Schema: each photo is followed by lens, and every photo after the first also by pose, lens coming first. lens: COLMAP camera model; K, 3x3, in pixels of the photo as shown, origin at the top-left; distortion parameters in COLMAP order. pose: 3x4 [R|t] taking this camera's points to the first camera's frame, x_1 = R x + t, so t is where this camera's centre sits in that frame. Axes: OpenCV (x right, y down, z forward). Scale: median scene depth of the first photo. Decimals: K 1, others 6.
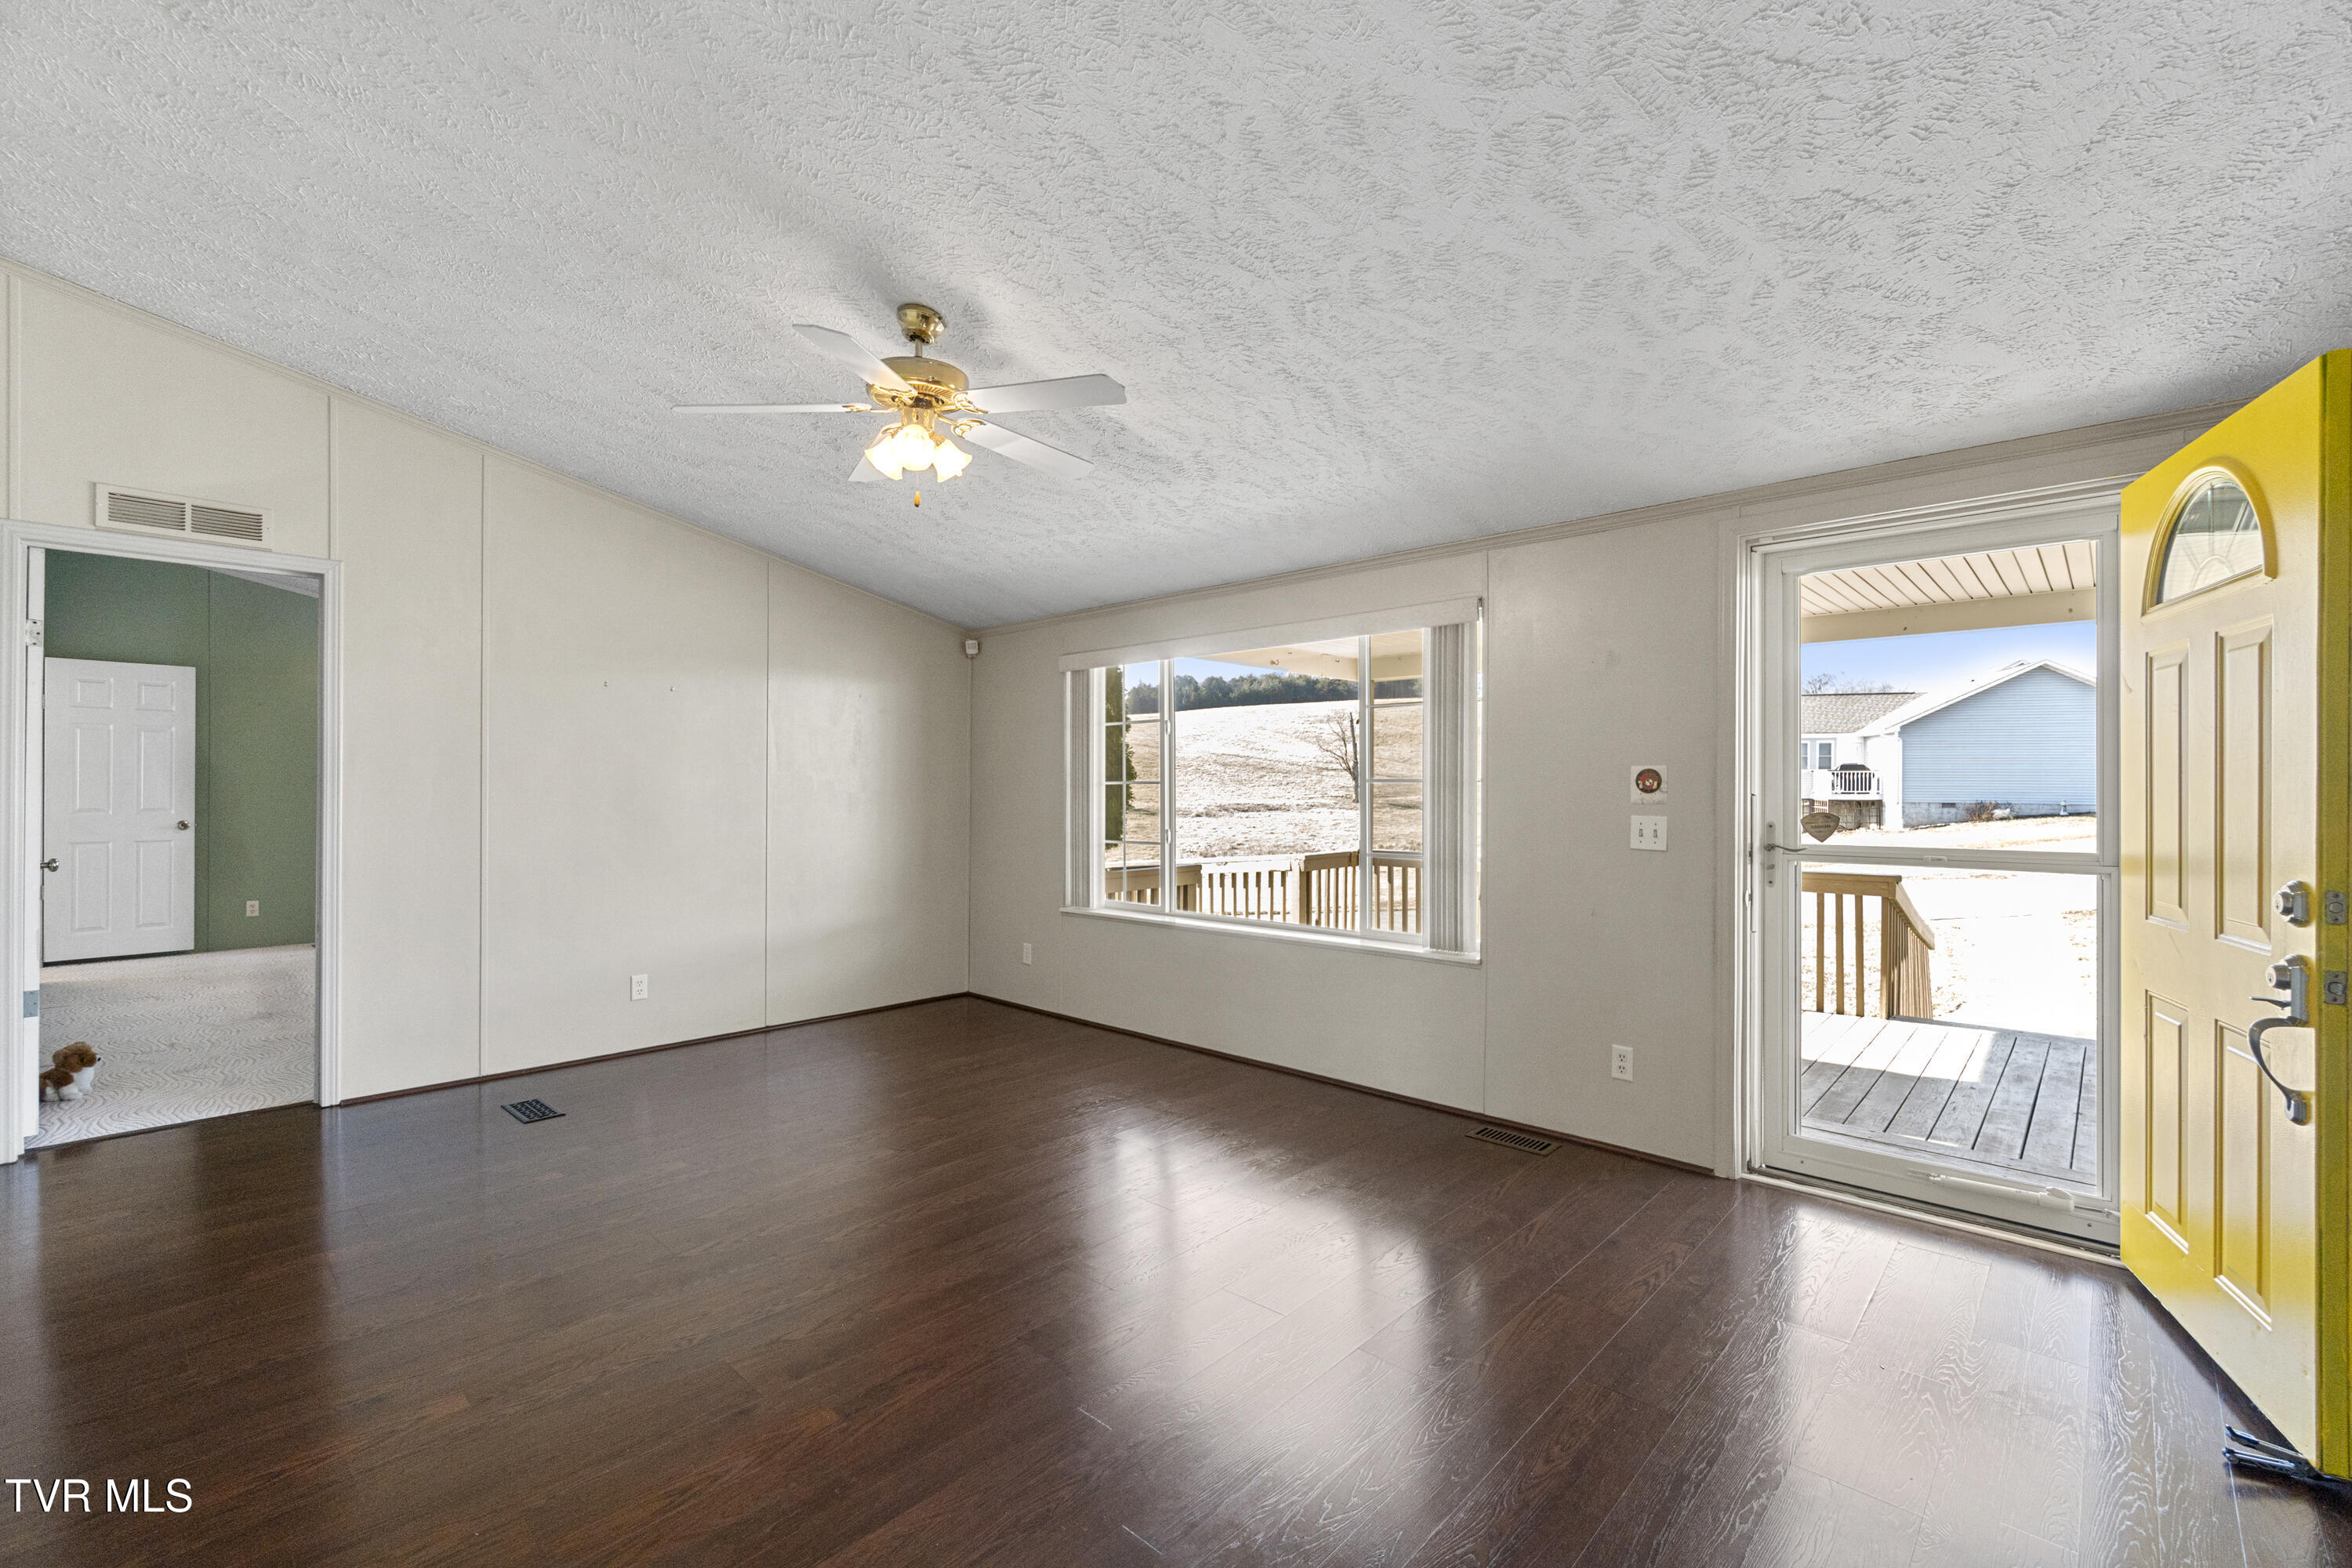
lens RADIAL K [[998.4, 0, 1176.0], [0, 998.4, 784.0], [0, 0, 1]] dist [-0.000222, 0.000269]
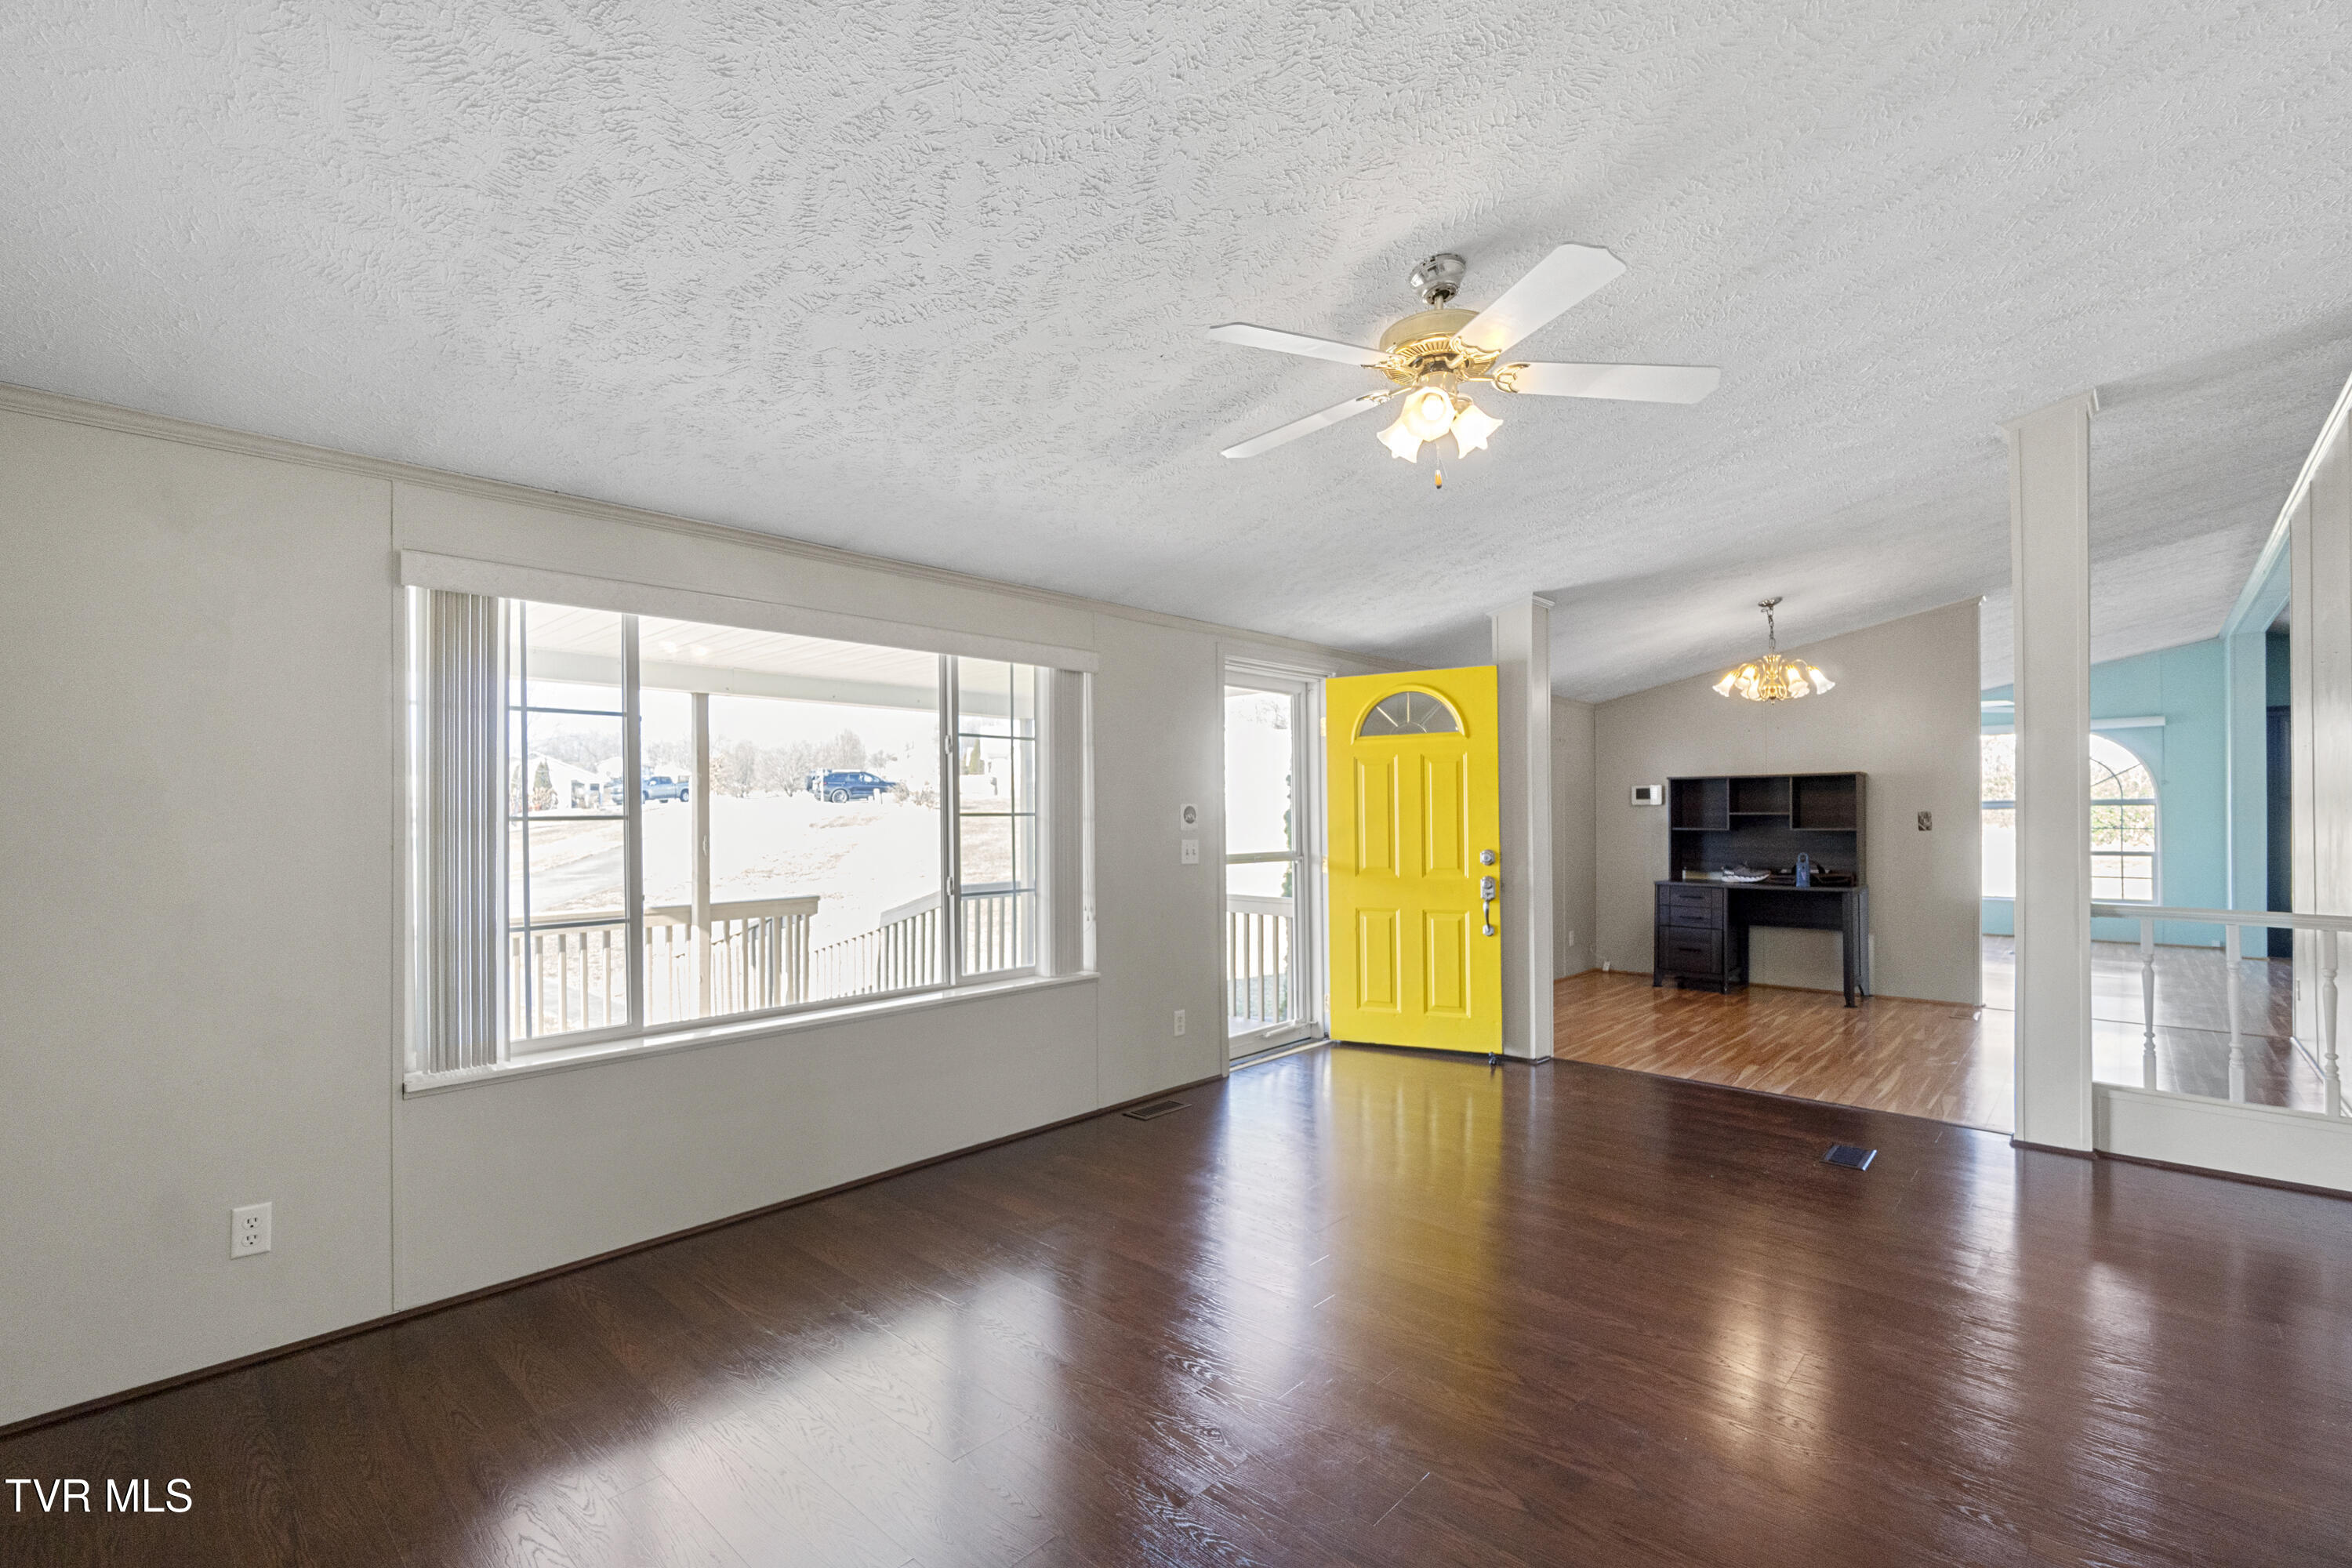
lens RADIAL K [[1024.9, 0, 1178.9], [0, 1024.9, 772.5], [0, 0, 1]] dist [-0.000073, 0.000067]
pose [[0.001681, 0.034709, 0.999396, -0.944646], [-0.009267, 0.999355, -0.034692, -0.012336], [-0.999956, -0.009203, 0.002001, 0.985468]]
